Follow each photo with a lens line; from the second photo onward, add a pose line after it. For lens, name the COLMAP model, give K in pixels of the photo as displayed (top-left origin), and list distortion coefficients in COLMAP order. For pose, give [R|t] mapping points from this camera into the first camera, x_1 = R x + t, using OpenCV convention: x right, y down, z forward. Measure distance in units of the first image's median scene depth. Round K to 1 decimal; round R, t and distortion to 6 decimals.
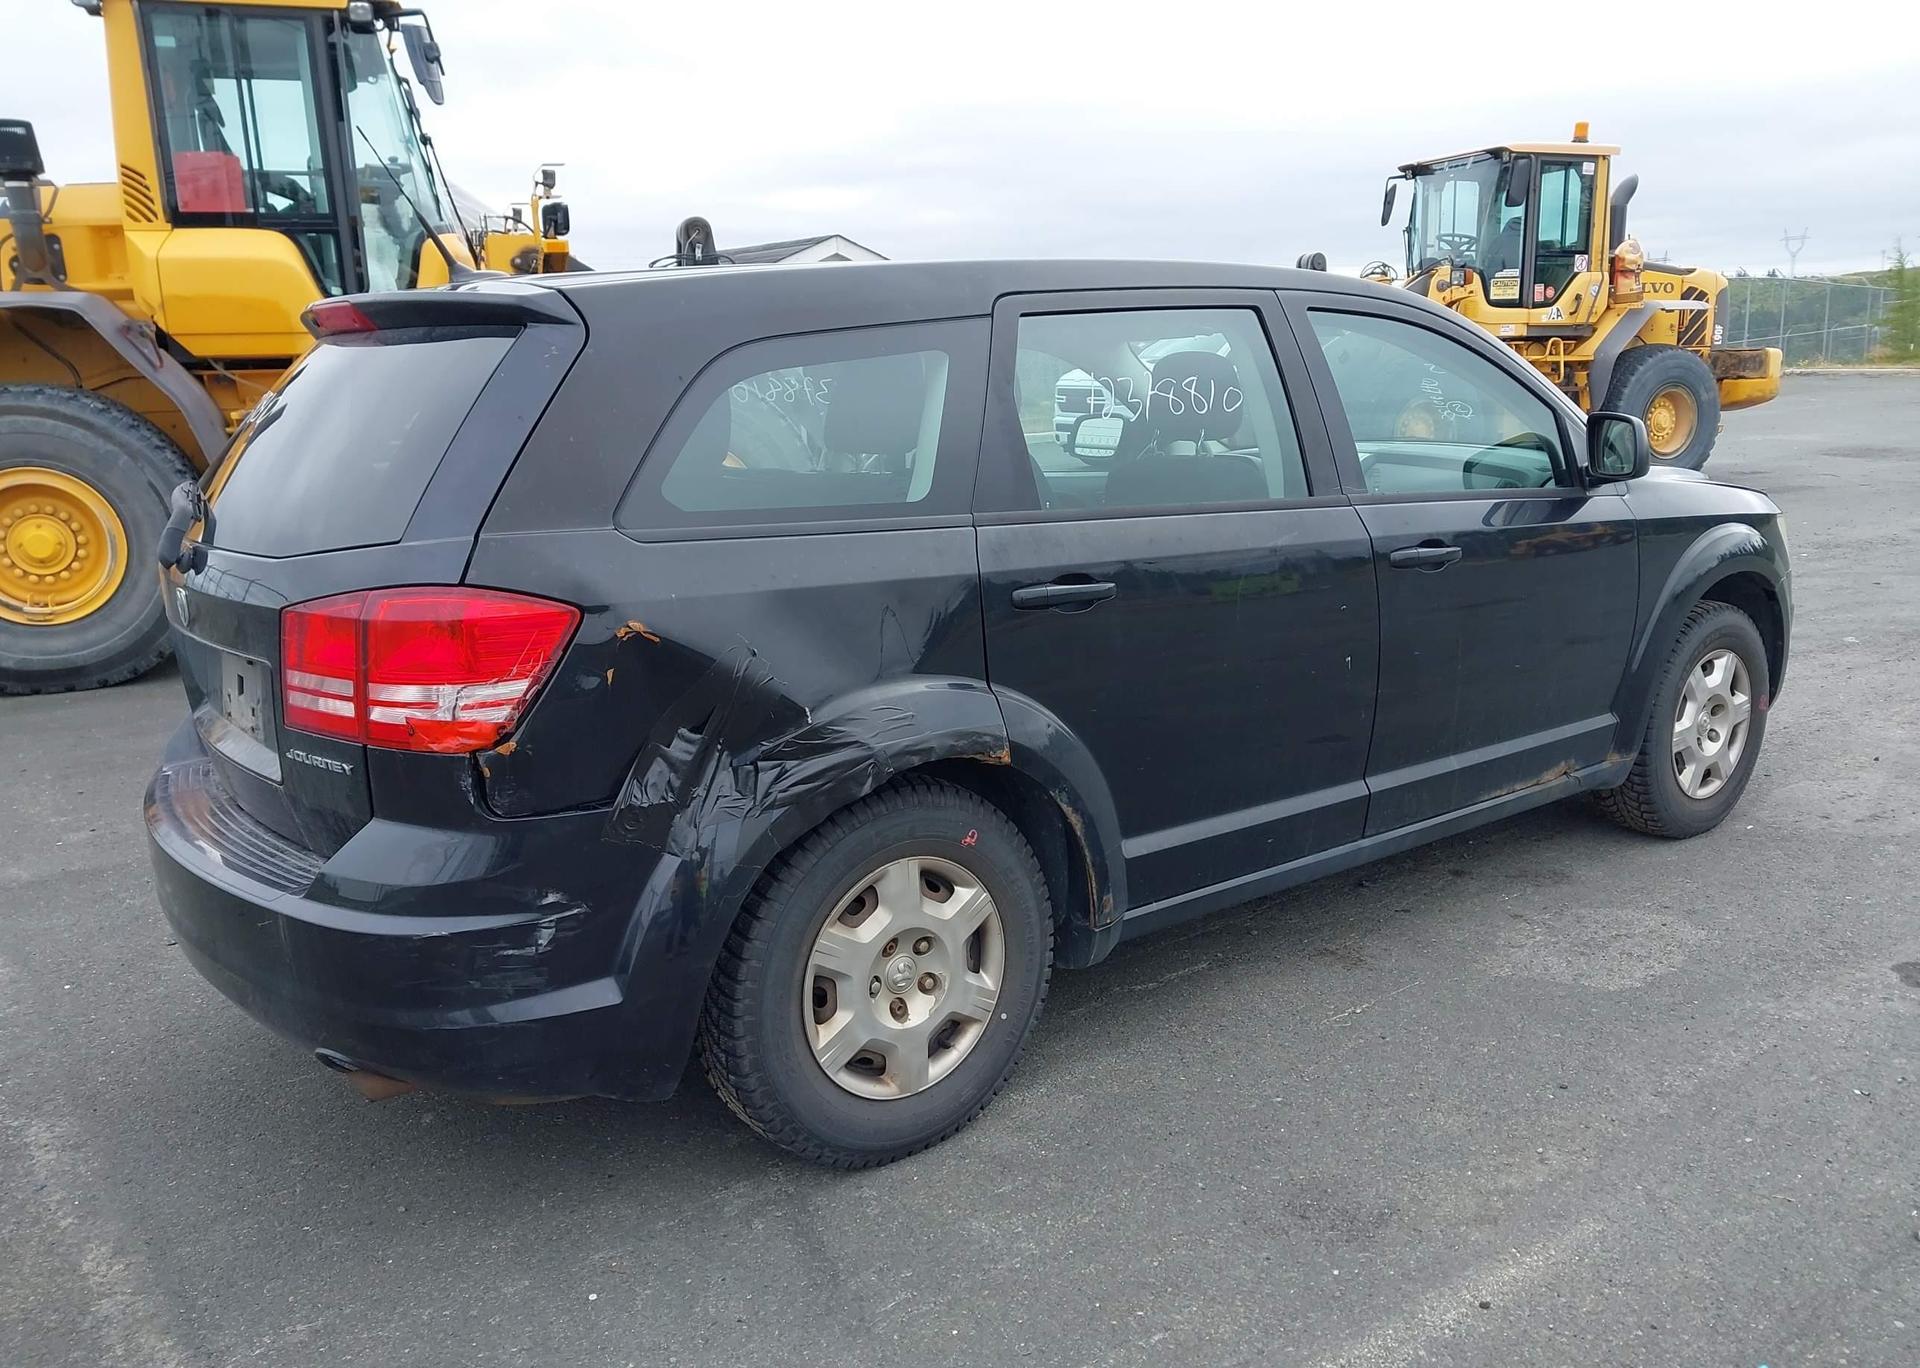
lens RADIAL K [[1480.7, 0, 1005.3], [0, 1480.7, 685.5], [0, 0, 1]] dist [0.088538, -0.096769]
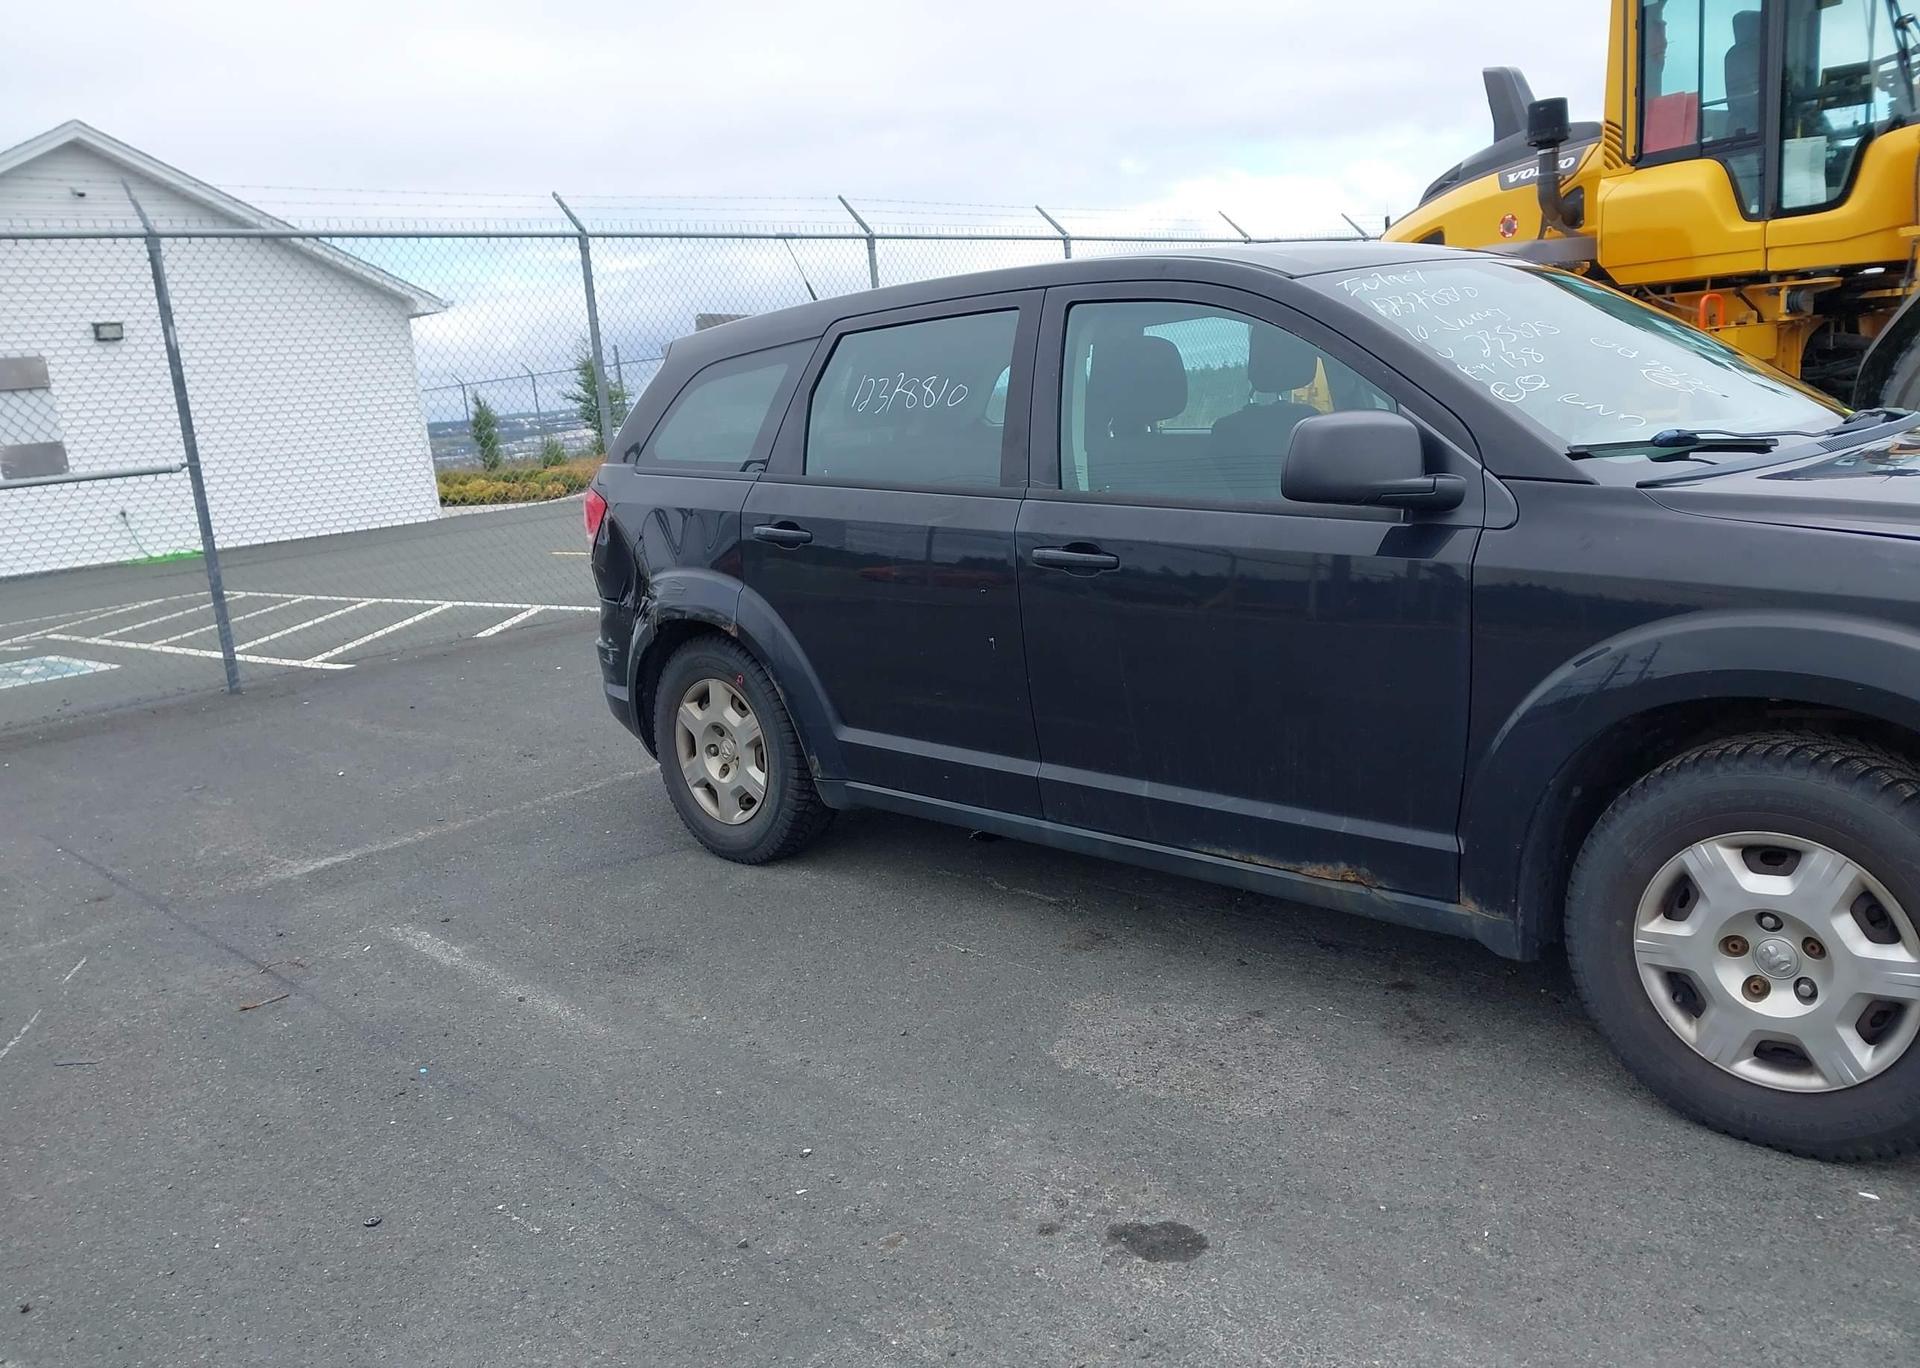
lens RADIAL K [[1620.3, 0, 1047.1], [0, 1620.3, 718.8], [0, 0, 1]] dist [0.101998, -0.039612]
pose [[0.122104, 0.221839, -0.967408, 1.120856], [-0.132313, 0.969640, 0.205650, -0.168634], [0.983658, 0.102890, 0.147749, 0.710689]]
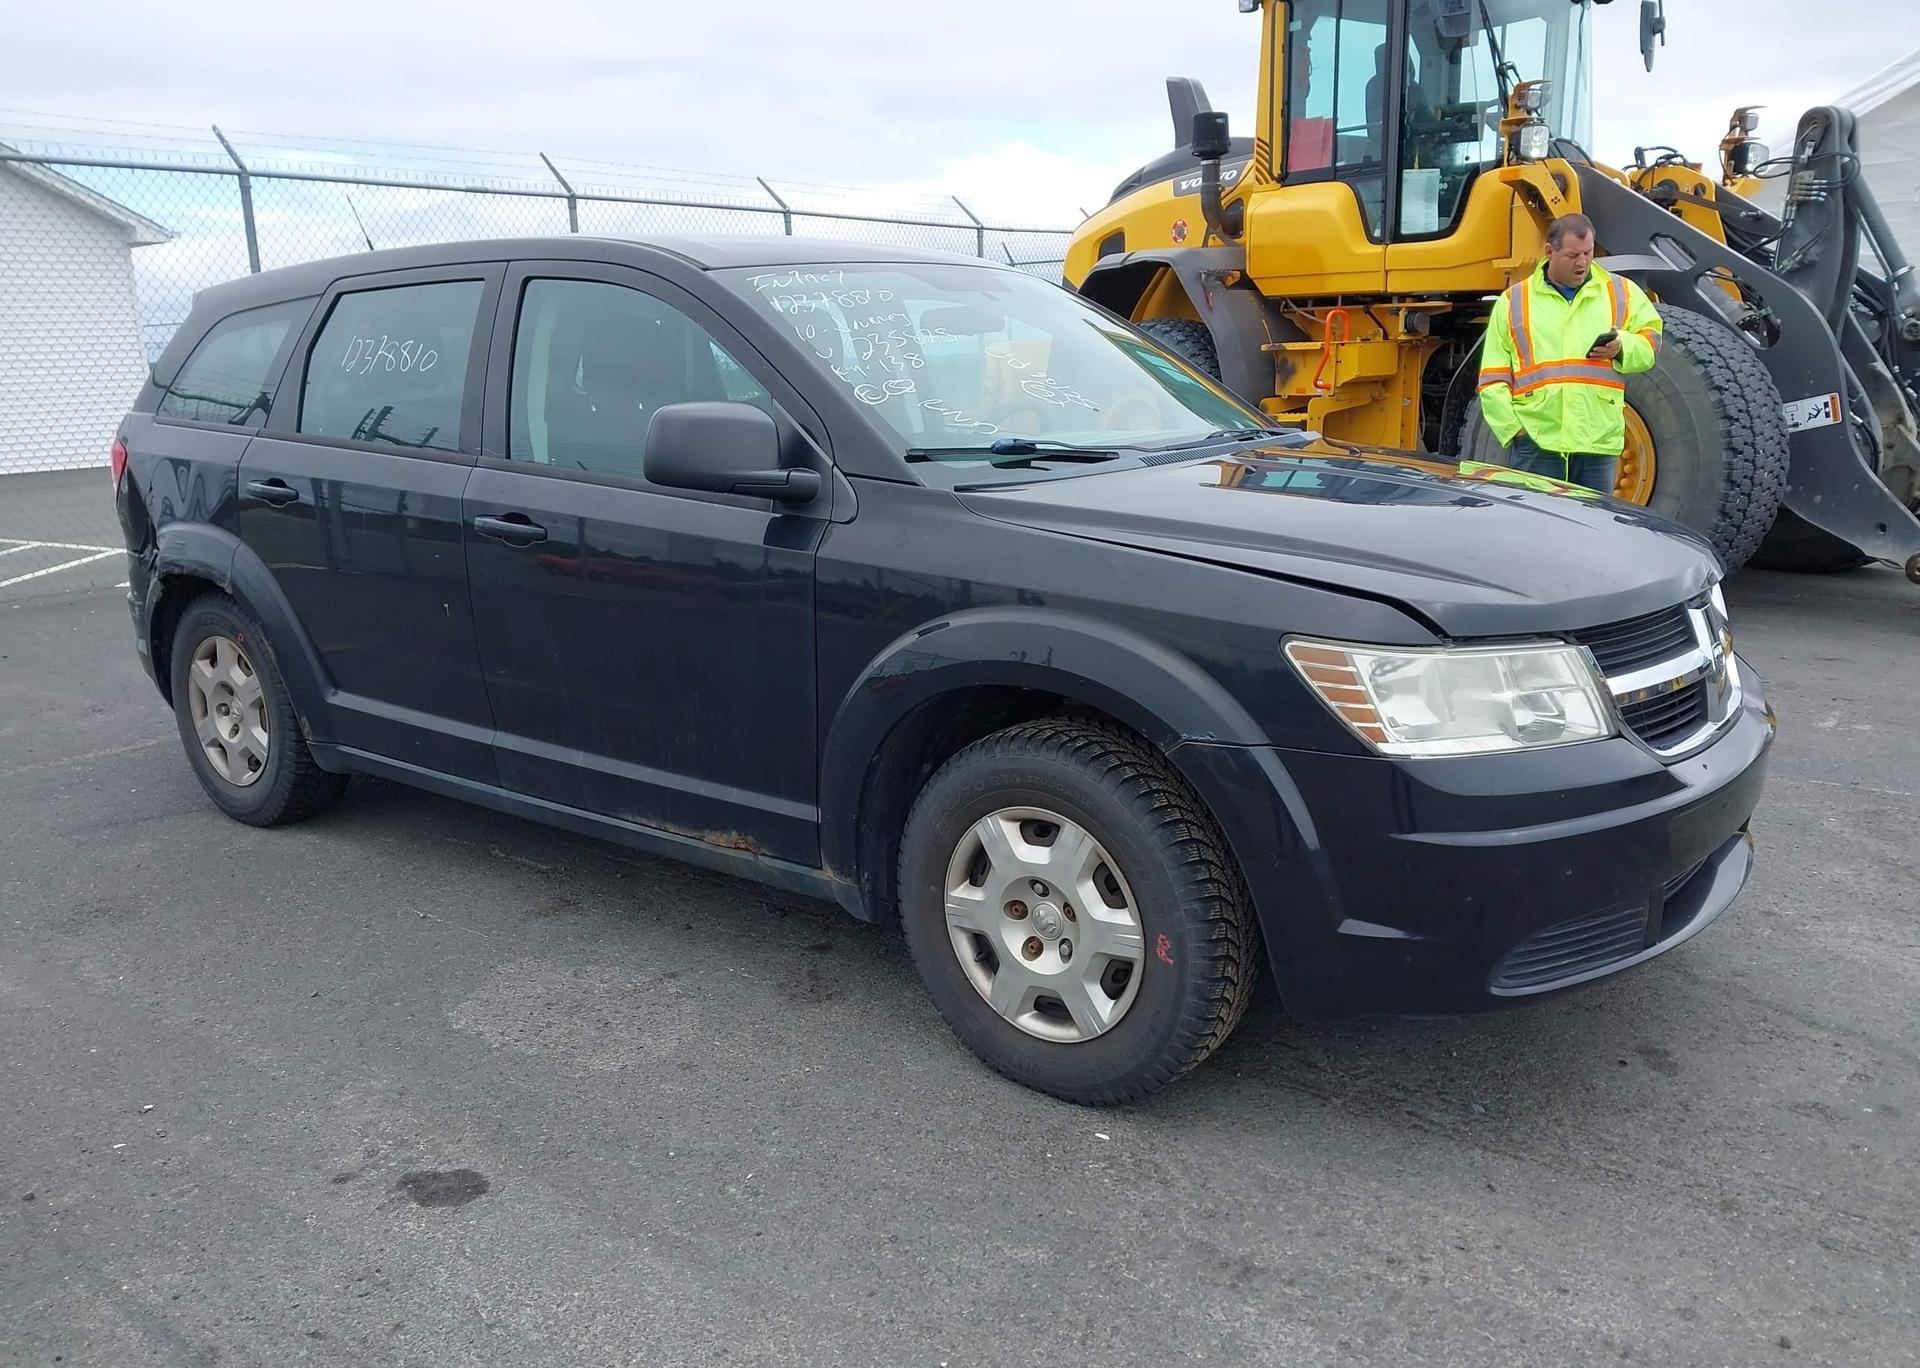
lens RADIAL K [[1620.3, 0, 1047.1], [0, 1620.3, 718.8], [0, 0, 1]] dist [0.101998, -0.039612]
pose [[0.214679, 0.240182, -0.946692, 1.202293], [-0.182569, 0.962075, 0.202684, -0.212629], [0.959469, 0.129325, 0.250387, 0.919172]]
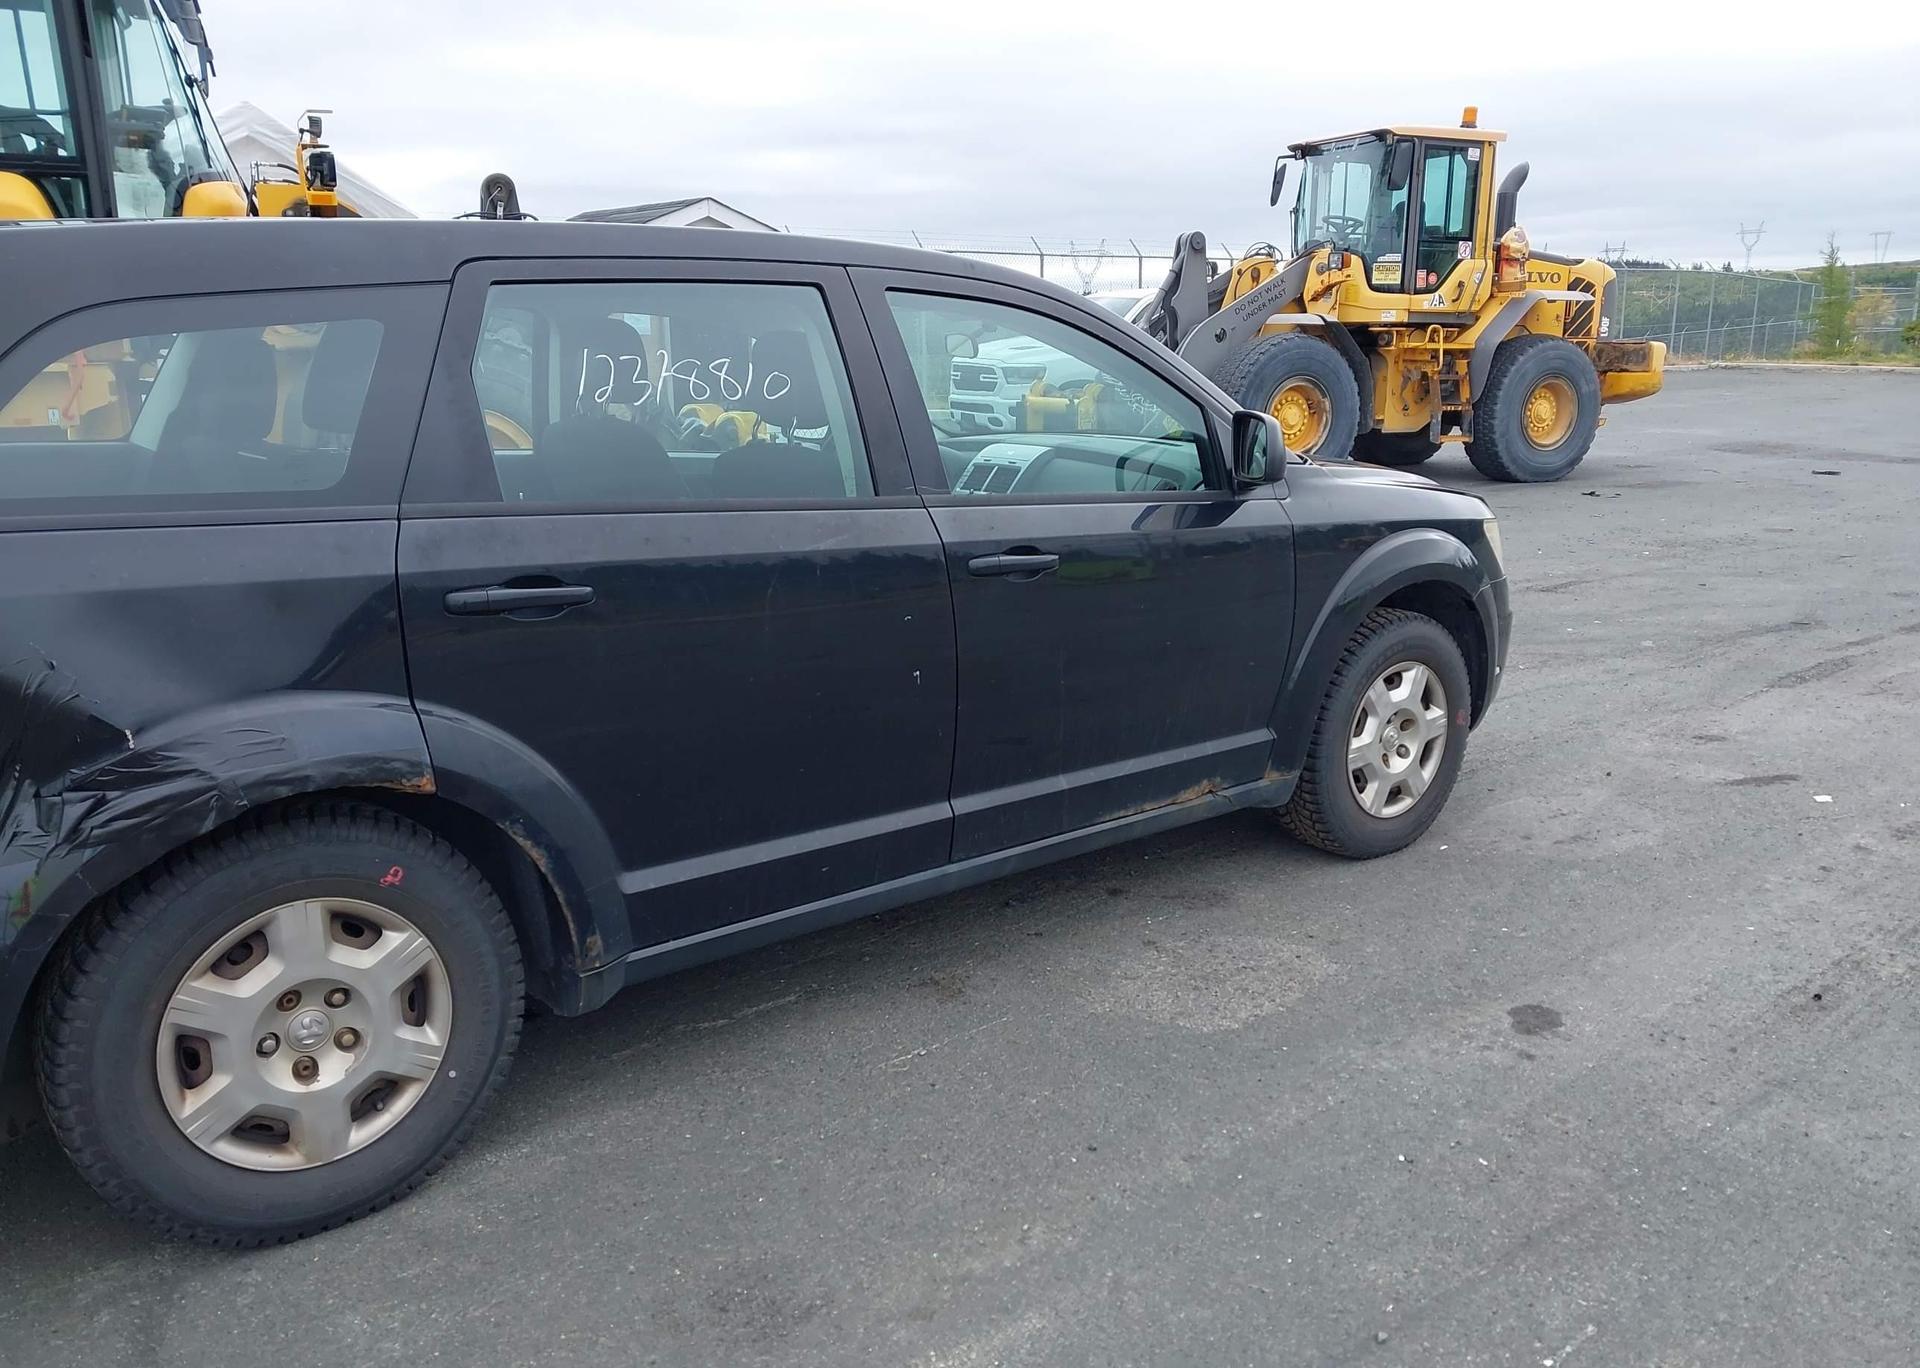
lens RADIAL K [[1493.1, 0, 980.0], [0, 1493.1, 682.2], [0, 0, 1]] dist [0.072316, -0.089026]
pose [[0.999333, 0.019993, 0.030564, 0.196281], [-0.020431, 0.999692, 0.014075, -0.020997], [-0.030273, -0.014691, 0.999434, 0.065667]]
